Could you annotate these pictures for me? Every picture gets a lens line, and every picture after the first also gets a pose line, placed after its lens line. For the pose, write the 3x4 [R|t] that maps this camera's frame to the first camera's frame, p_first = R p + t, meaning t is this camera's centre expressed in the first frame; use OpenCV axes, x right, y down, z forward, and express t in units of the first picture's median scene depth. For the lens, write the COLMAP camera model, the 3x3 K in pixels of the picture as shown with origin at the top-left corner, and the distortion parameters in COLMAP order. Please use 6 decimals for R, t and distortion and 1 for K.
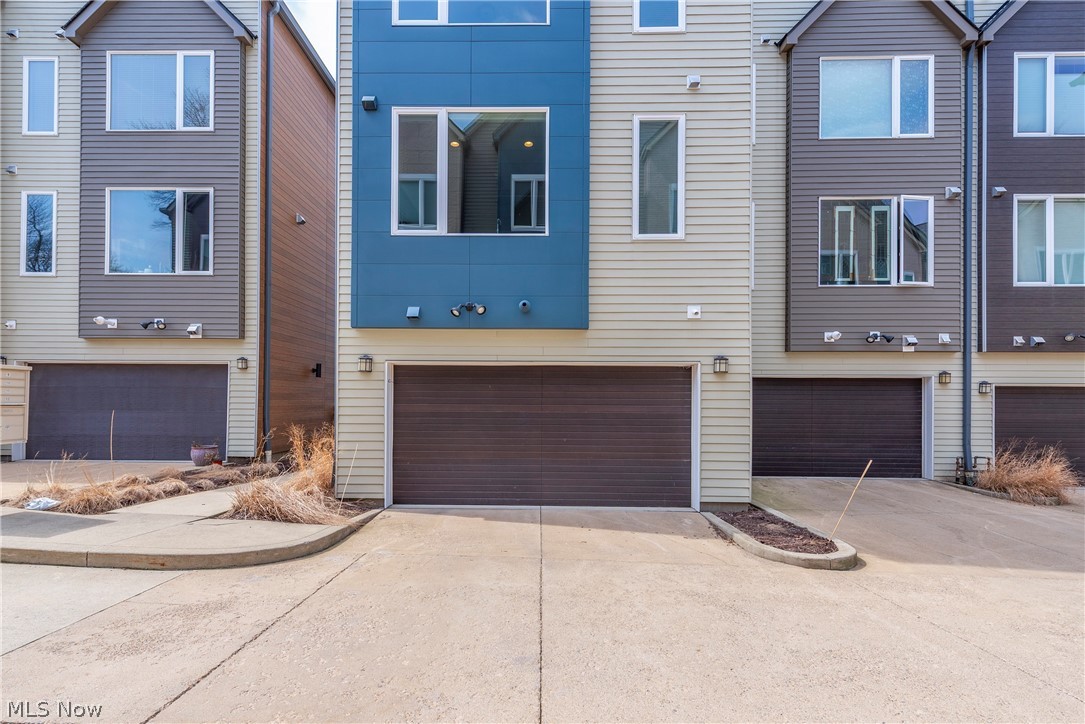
lens RADIAL K [[483.0, 0, 540.0], [0, 483.0, 395.0], [0, 0, 1]] dist [0.007400, -0.001372]
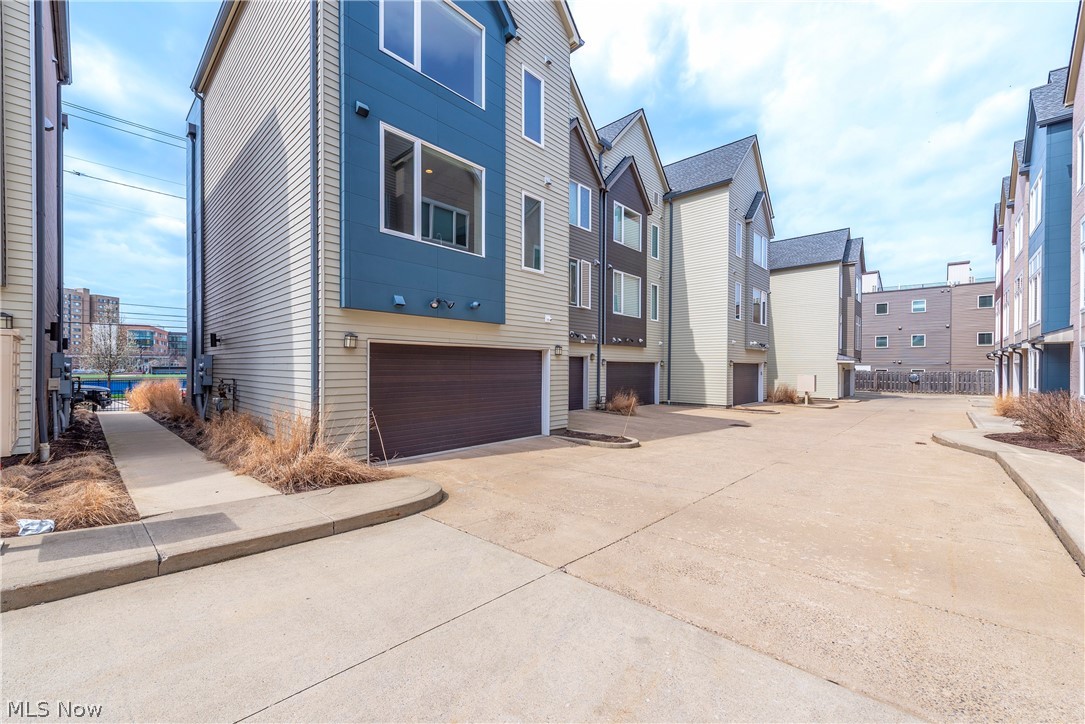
lens RADIAL K [[422.4, 0, 541.8], [0, 422.4, 368.2], [0, 0, 1]] dist [0.002397, 0.000061]
pose [[0.668265, -0.005053, 0.743906, -0.785490], [-0.009474, 0.999838, 0.015303, -0.020109], [-0.743863, -0.017274, 0.668109, 0.022880]]
